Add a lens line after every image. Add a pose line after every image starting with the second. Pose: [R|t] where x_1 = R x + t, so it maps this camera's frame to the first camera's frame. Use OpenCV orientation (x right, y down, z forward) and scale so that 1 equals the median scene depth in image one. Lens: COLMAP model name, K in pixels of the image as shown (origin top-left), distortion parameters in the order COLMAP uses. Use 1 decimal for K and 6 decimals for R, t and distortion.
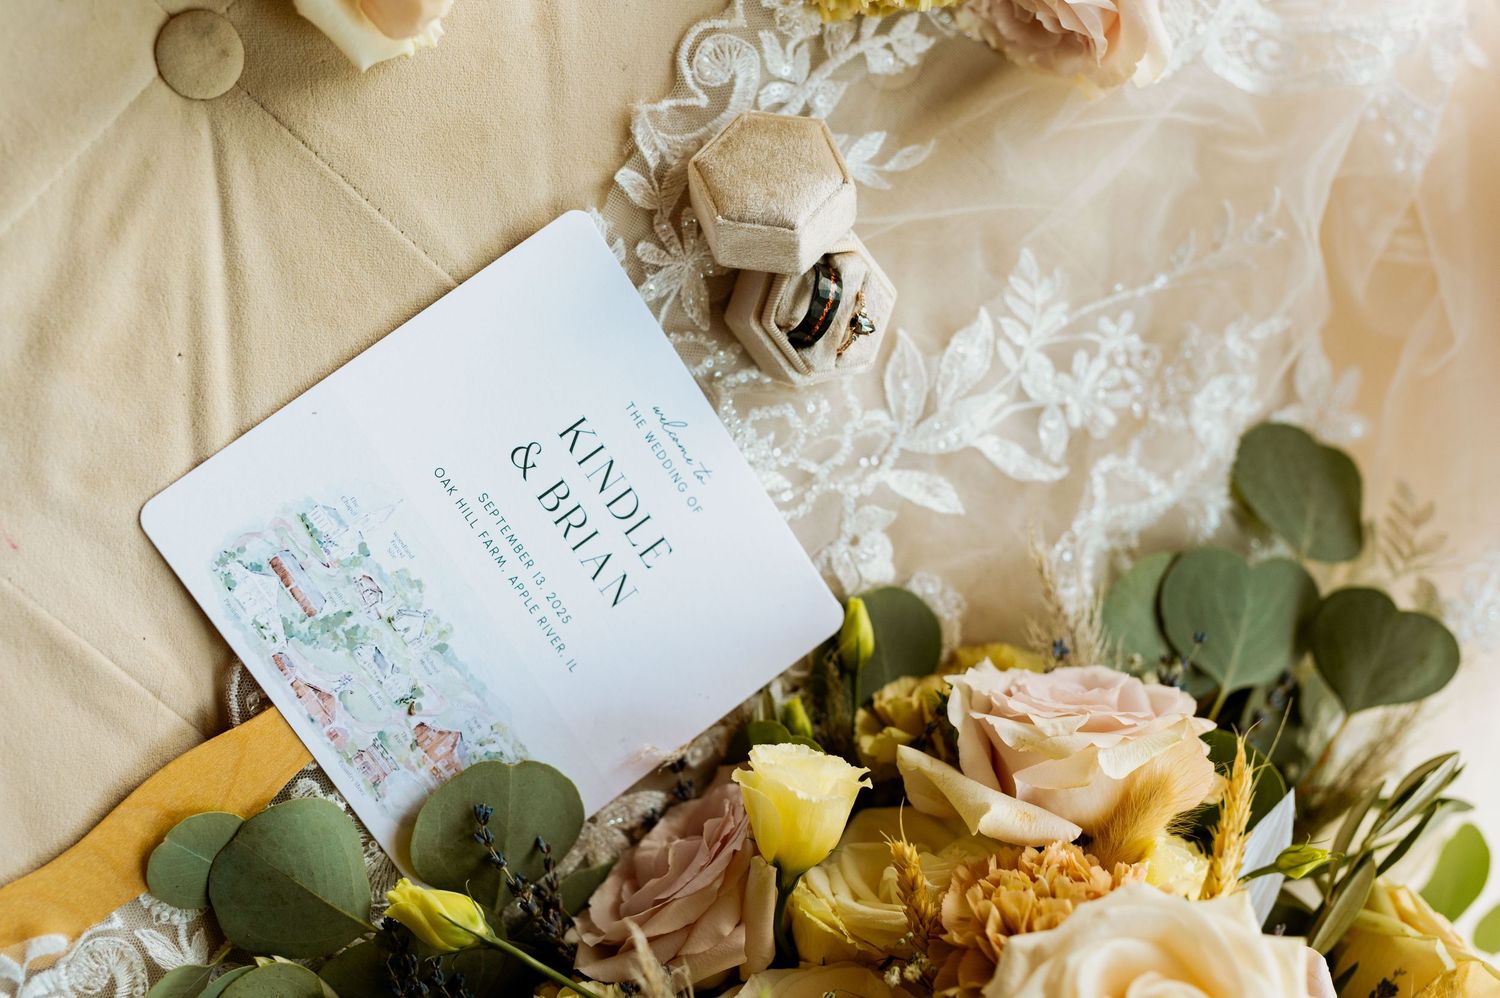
lens RADIAL K [[2145.7, 0, 750.0], [0, 2145.7, 499.0], [0, 0, 1]] dist [-0.023097, -0.022041]
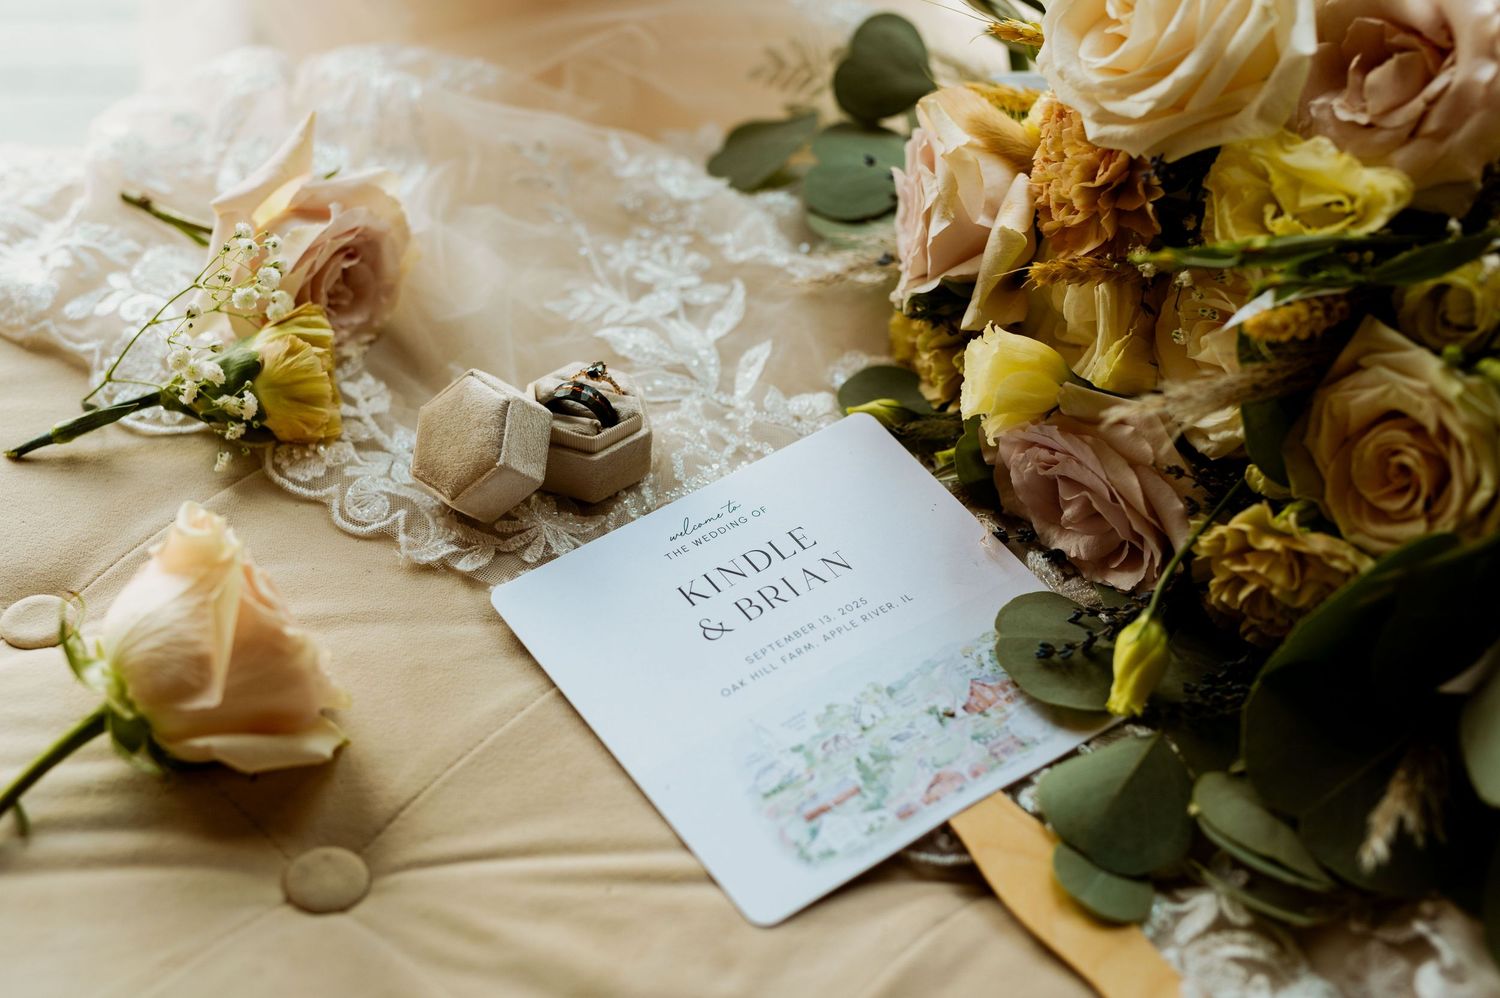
lens RADIAL K [[2145.7, 0, 750.0], [0, 2145.7, 499.0], [0, 0, 1]] dist [-0.023097, -0.022041]
pose [[-0.020555, -0.914573, 0.403898, -0.477612], [0.995028, -0.058089, -0.080896, 0.090162], [0.097447, 0.400227, 0.911220, -0.019636]]
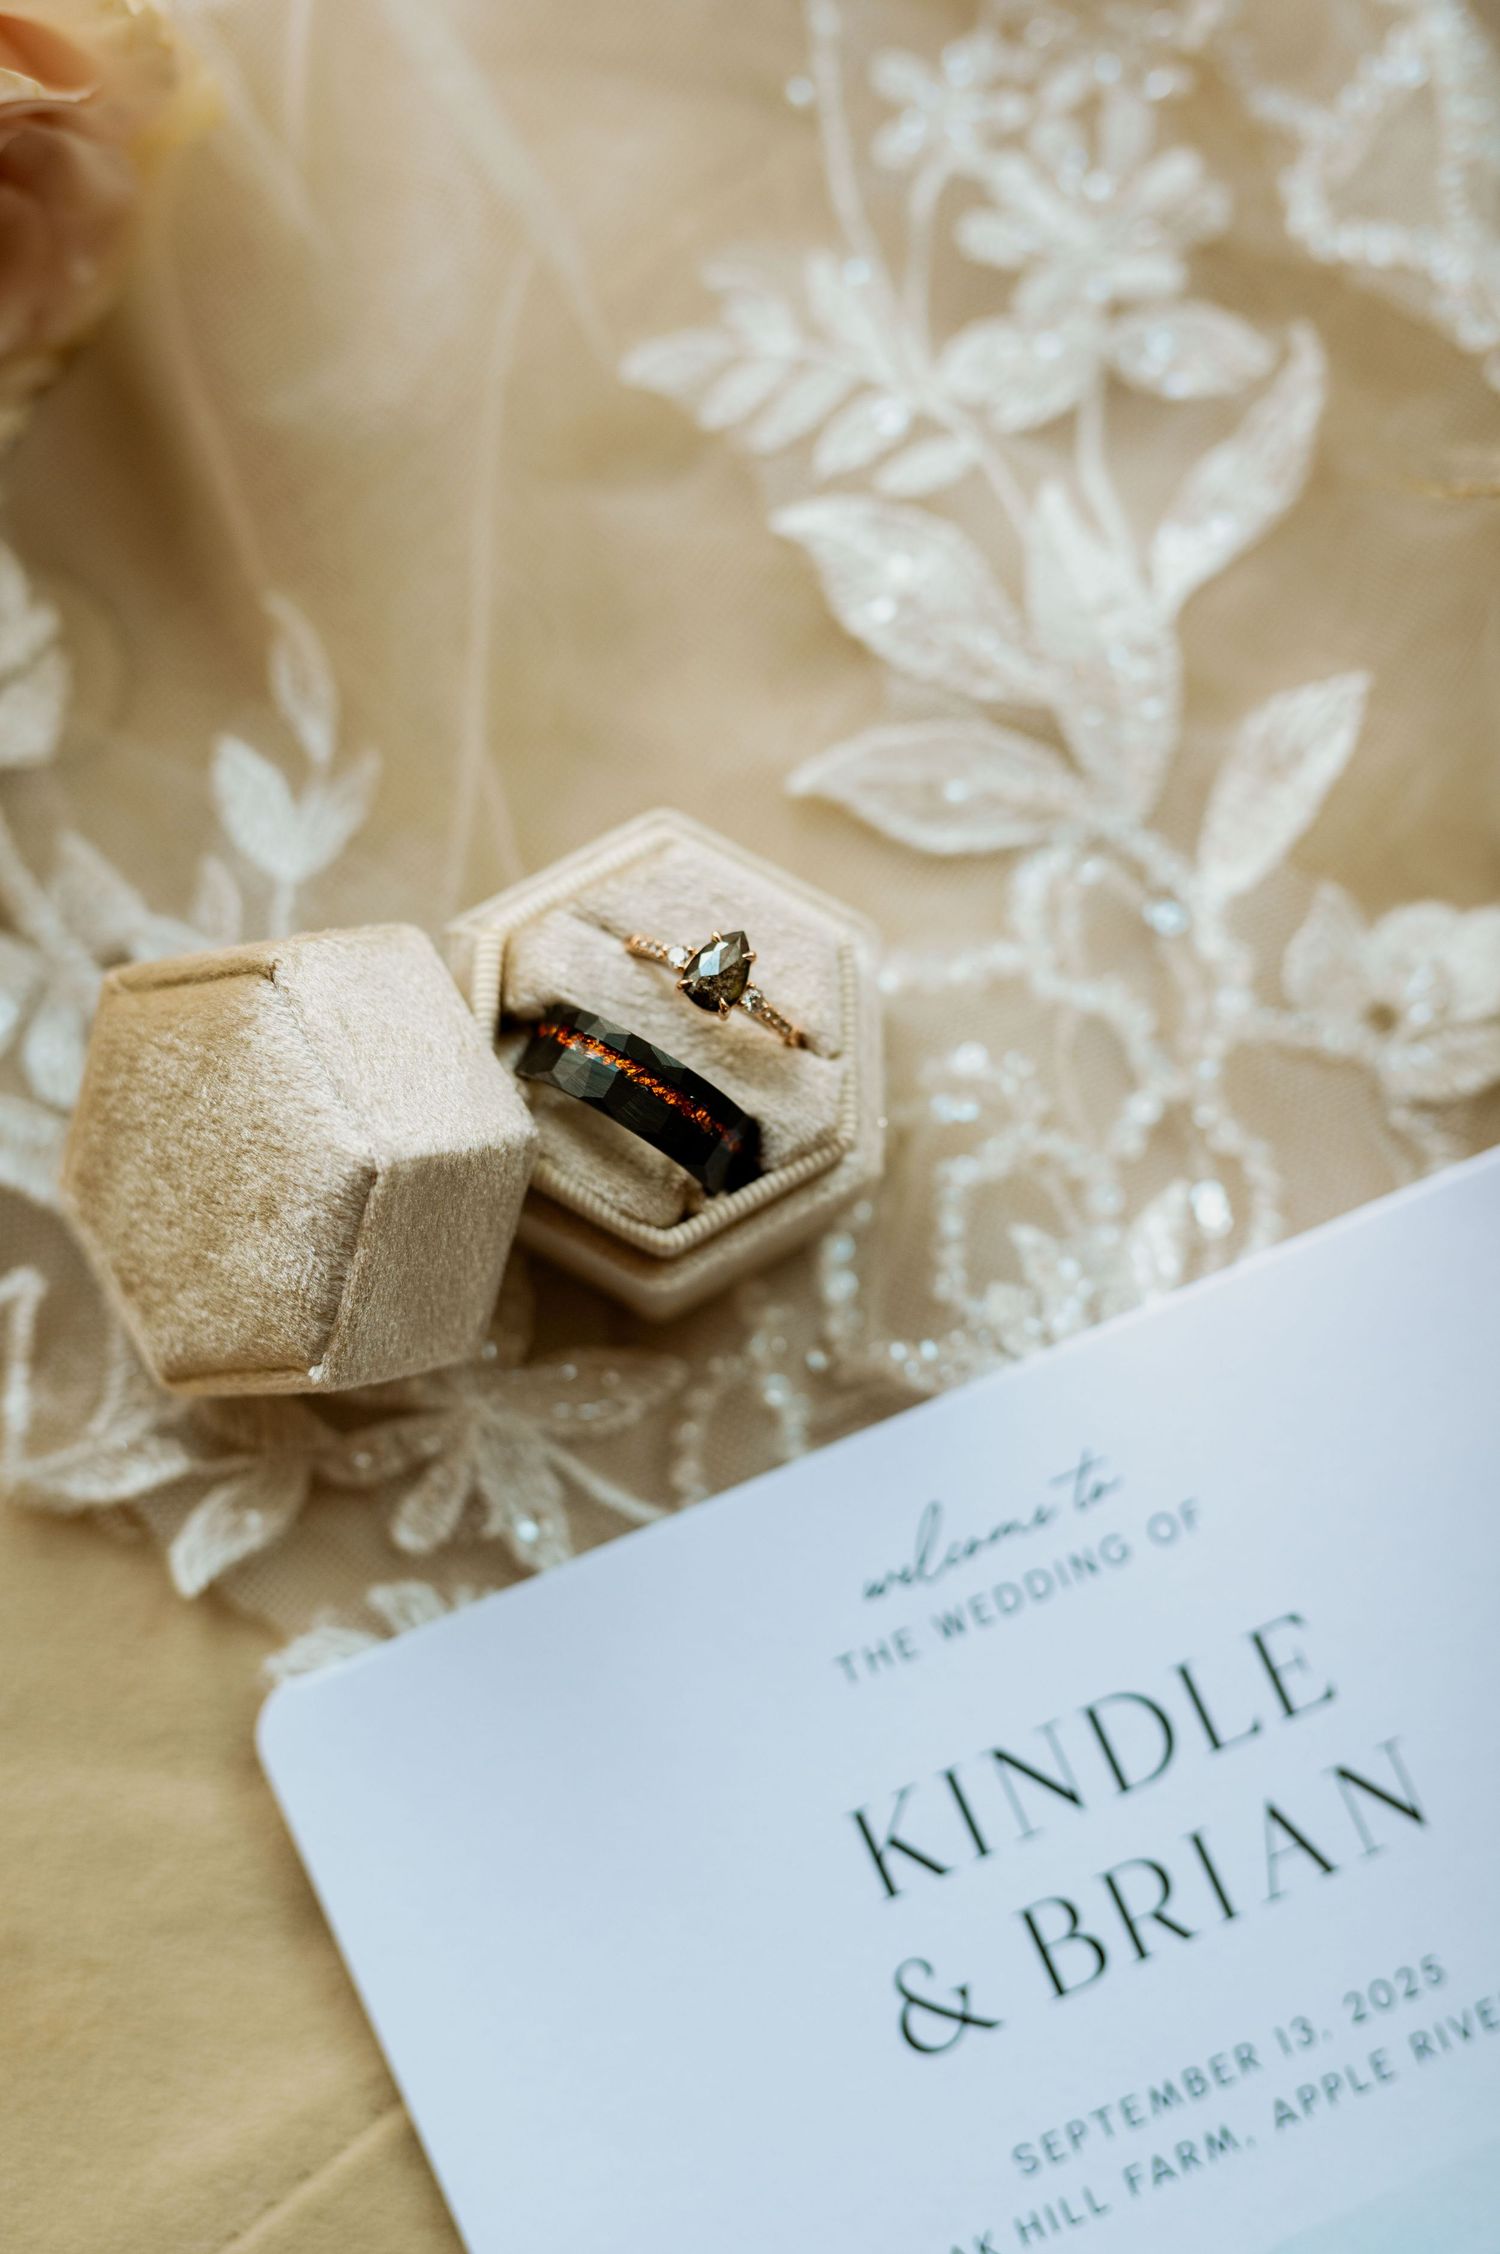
lens RADIAL K [[3719.7, 0, 750.0], [0, 3719.7, 1127.0], [0, 0, 1]] dist [-0.034327, -0.171678]
pose [[0.161598, -0.965746, -0.203031, 0.144320], [0.972803, 0.190486, -0.131792, 0.002986], [0.165952, -0.176211, 0.970263, 0.439824]]
